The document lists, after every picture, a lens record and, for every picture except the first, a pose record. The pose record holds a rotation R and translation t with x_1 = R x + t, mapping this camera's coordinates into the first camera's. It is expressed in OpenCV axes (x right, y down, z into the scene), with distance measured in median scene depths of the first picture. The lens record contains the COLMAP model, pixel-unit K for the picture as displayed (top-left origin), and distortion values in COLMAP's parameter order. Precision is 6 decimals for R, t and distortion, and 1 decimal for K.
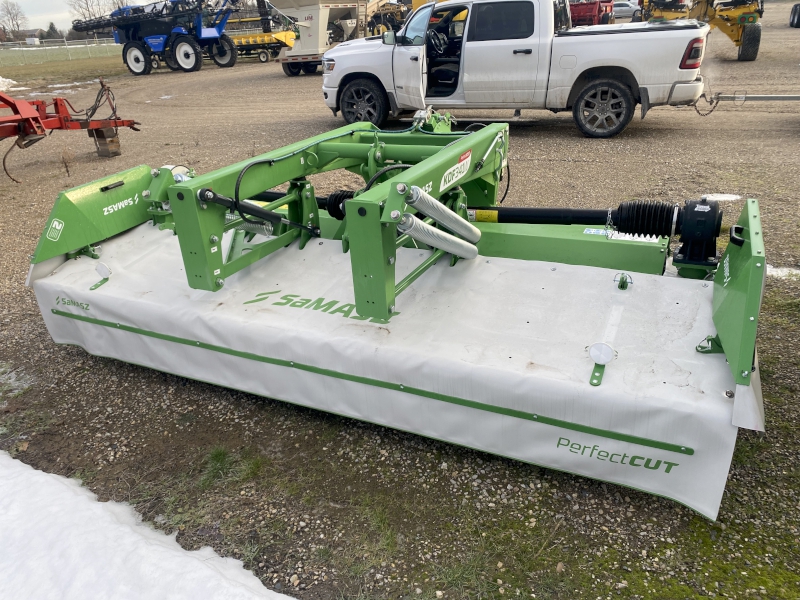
lens RADIAL K [[604.8, 0, 397.6], [0, 604.8, 298.4], [0, 0, 1]] dist [0.016839, -0.011339]
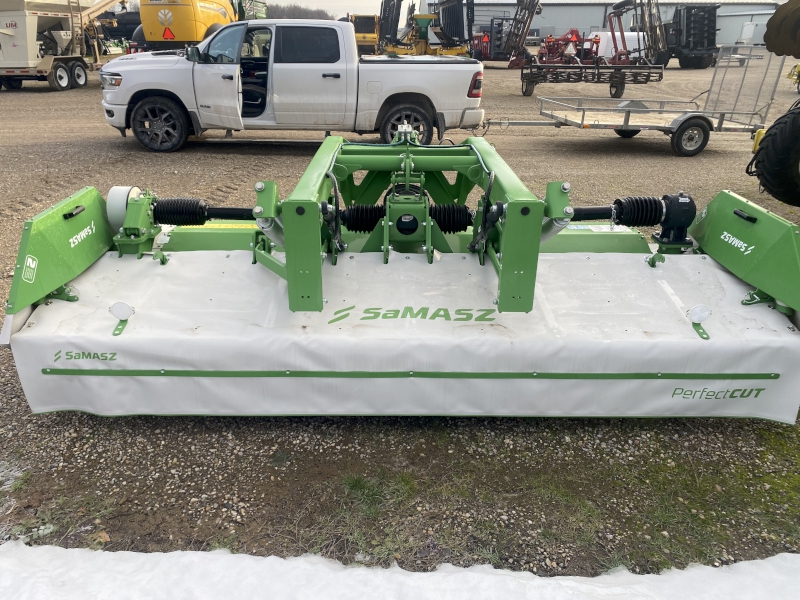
lens RADIAL K [[604.8, 0, 397.6], [0, 604.8, 302.4], [0, 0, 1]] dist [0.016839, -0.011339]
pose [[0.893741, -0.114094, 0.433831, -0.203997], [0.128129, 0.991753, -0.003138, -0.002596], [-0.429895, 0.058391, 0.900989, 0.037043]]
